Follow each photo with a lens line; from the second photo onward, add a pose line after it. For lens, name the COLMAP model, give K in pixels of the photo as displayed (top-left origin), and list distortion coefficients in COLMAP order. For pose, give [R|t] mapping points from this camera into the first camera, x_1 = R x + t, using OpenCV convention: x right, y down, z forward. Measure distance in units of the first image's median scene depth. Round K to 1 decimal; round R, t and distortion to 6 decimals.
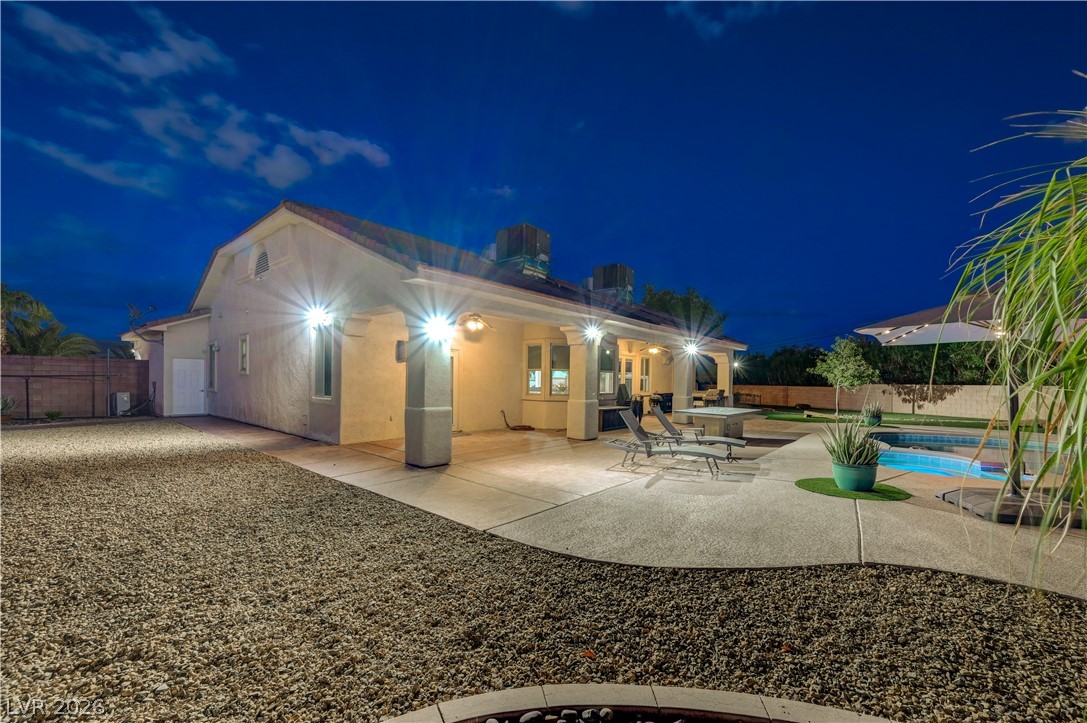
lens RADIAL K [[424.0, 0, 541.4], [0, 424.0, 391.0], [0, 0, 1]] dist [0.001403, 0.000162]
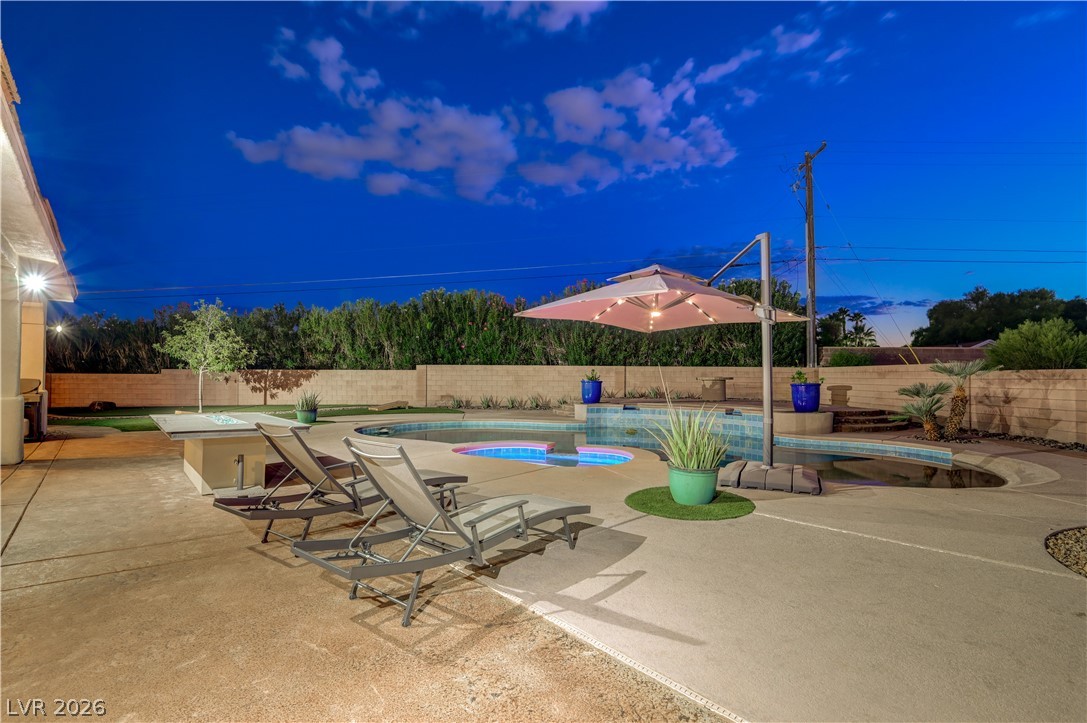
lens RADIAL K [[523.4, 0, 547.4], [0, 523.4, 366.6], [0, 0, 1]] dist [-0.000675, 0.000216]
pose [[0.142956, 0.003197, 0.989724, -0.055867], [0.020244, 0.999776, -0.006154, -0.003608], [-0.989522, 0.020916, 0.142859, 0.334948]]
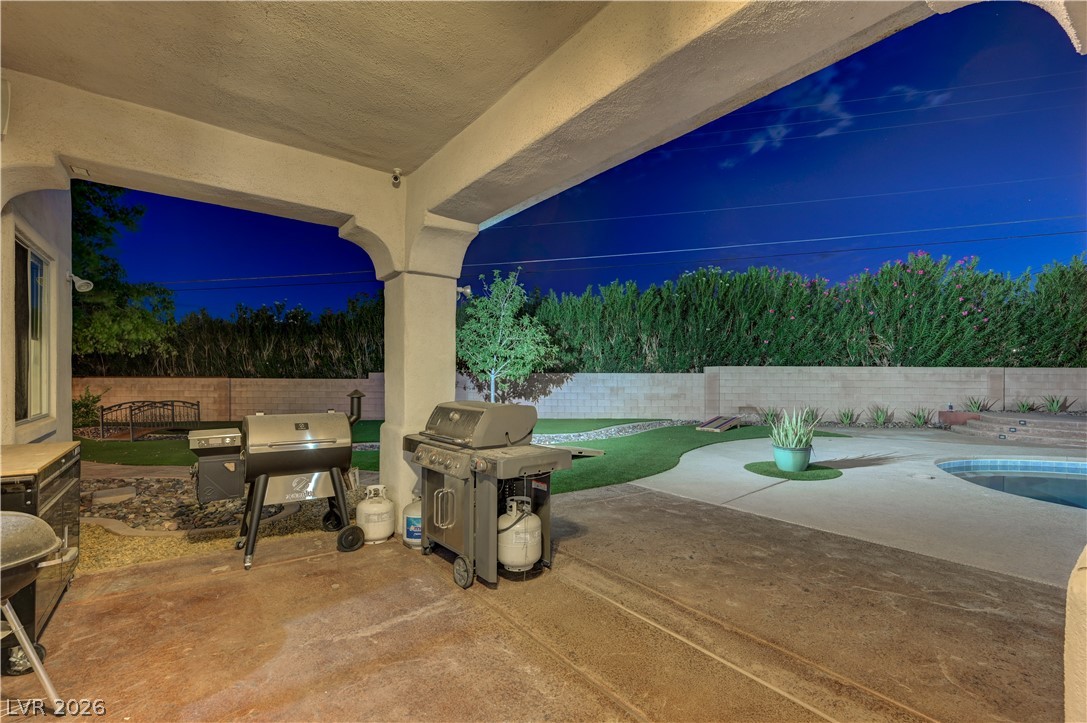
lens RADIAL K [[476.7, 0, 551.7], [0, 476.7, 379.3], [0, 0, 1]] dist [0.016926, 0.000018]
pose [[0.179296, -0.021668, 0.983557, 0.199552], [0.022110, 0.999594, 0.017990, -0.017930], [-0.983547, 0.018520, 0.179702, 0.860002]]
